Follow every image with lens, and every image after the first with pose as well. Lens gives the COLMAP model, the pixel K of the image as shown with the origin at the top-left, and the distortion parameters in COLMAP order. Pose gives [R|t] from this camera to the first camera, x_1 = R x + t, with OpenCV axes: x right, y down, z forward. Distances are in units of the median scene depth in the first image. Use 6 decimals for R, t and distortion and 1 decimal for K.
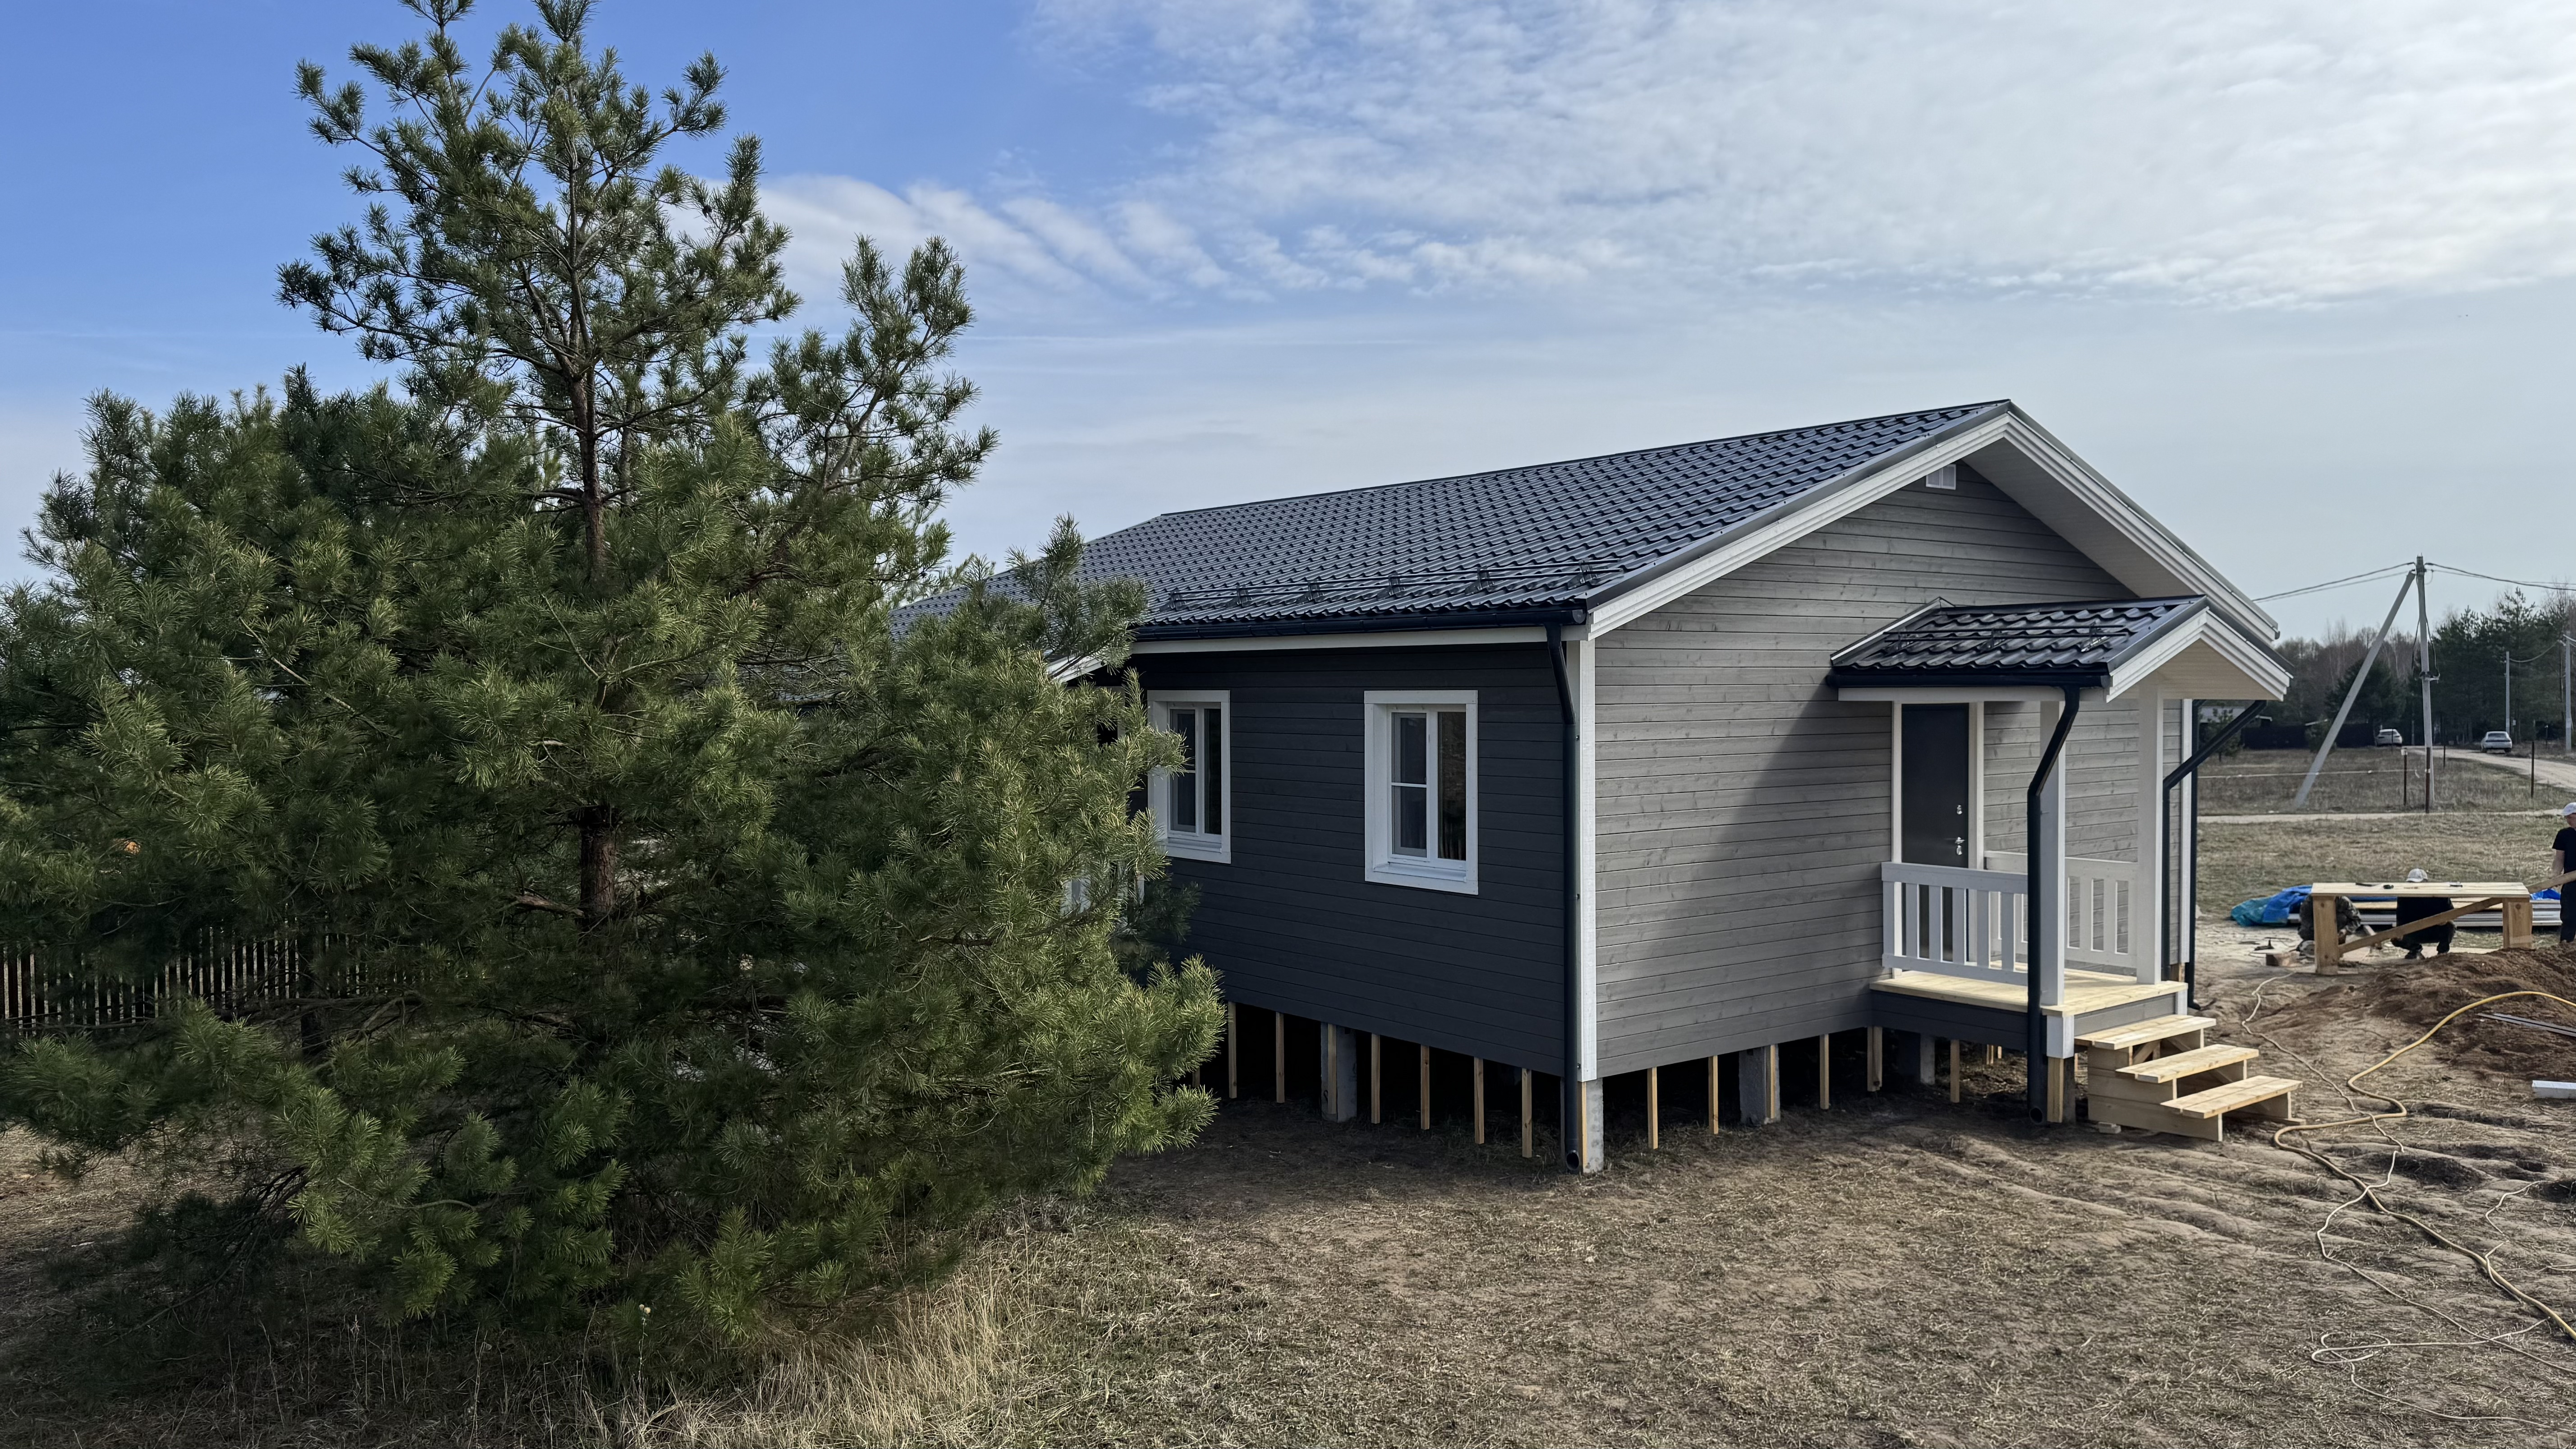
lens RADIAL K [[1857.5, 0, 1279.0], [0, 1857.5, 740.8], [0, 0, 1]] dist [0.004295, -0.031735]
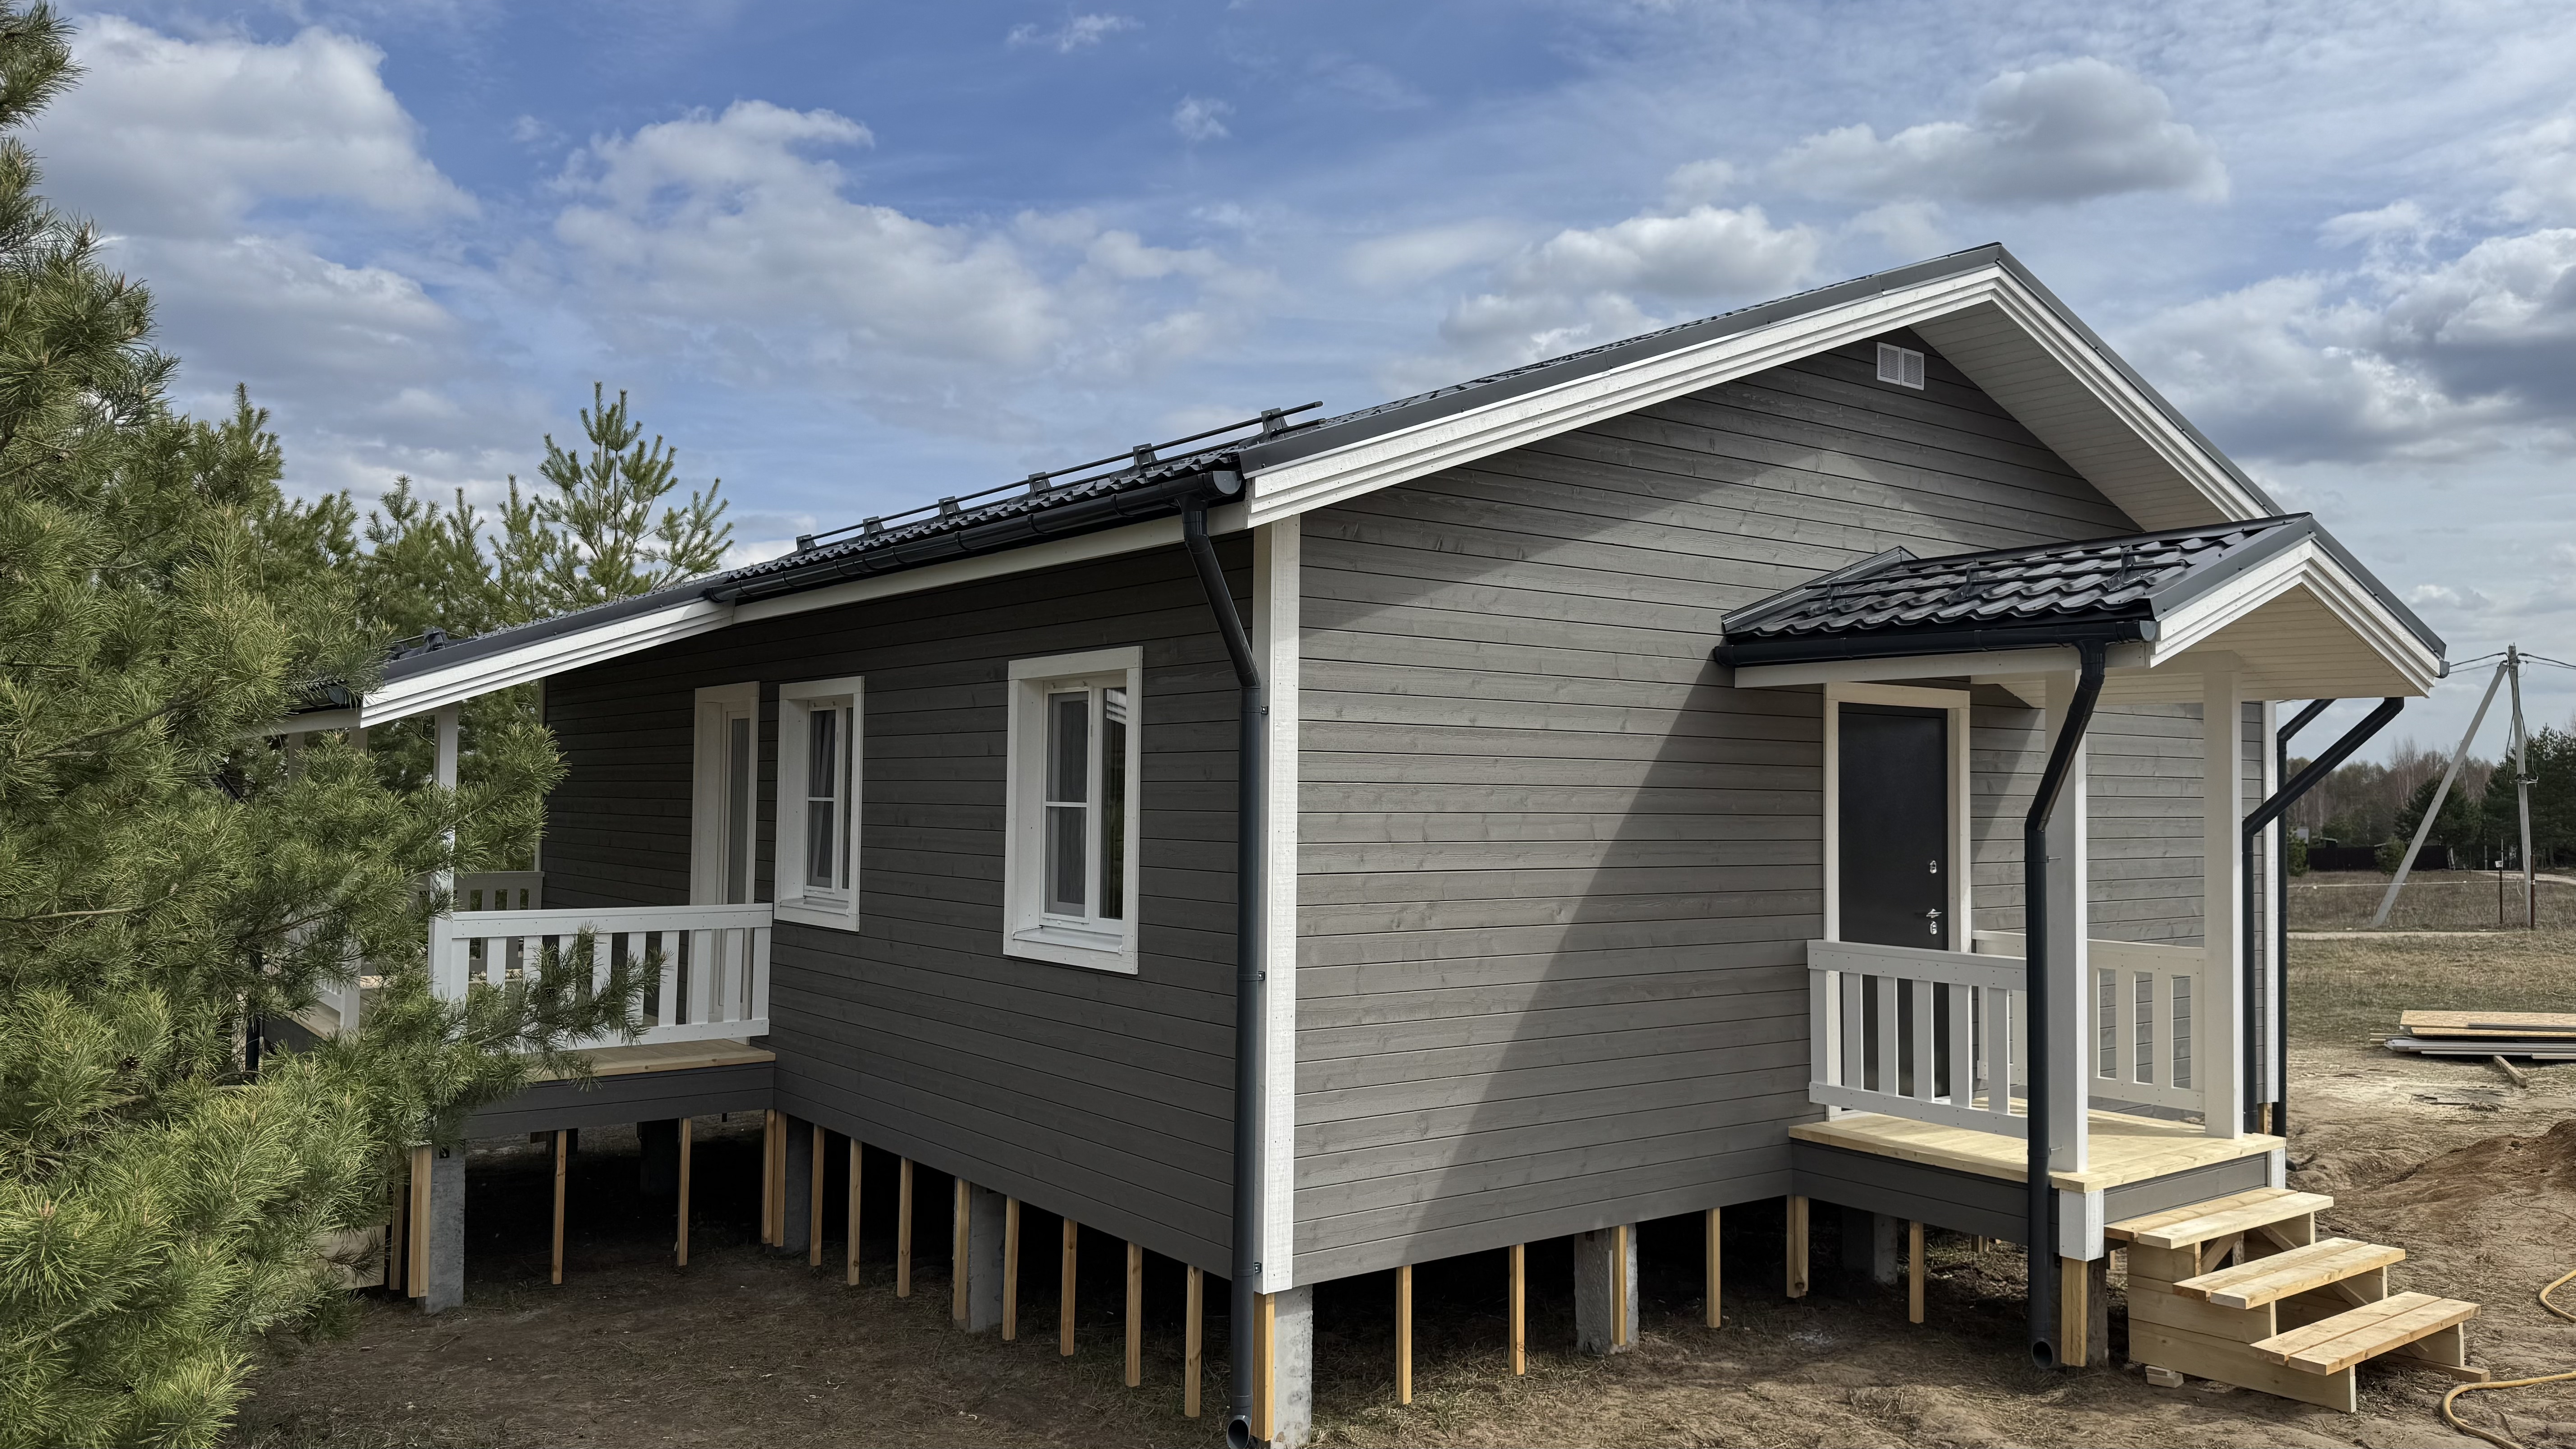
lens RADIAL K [[1907.5, 0, 1288.0], [0, 1907.5, 724.5], [0, 0, 1]] dist [0.001931, -0.006149]
pose [[0.999805, 0.016158, -0.011360, 0.154484], [-0.016856, 0.997786, -0.064330, 0.037512], [0.010295, 0.064509, 0.997864, 0.338731]]
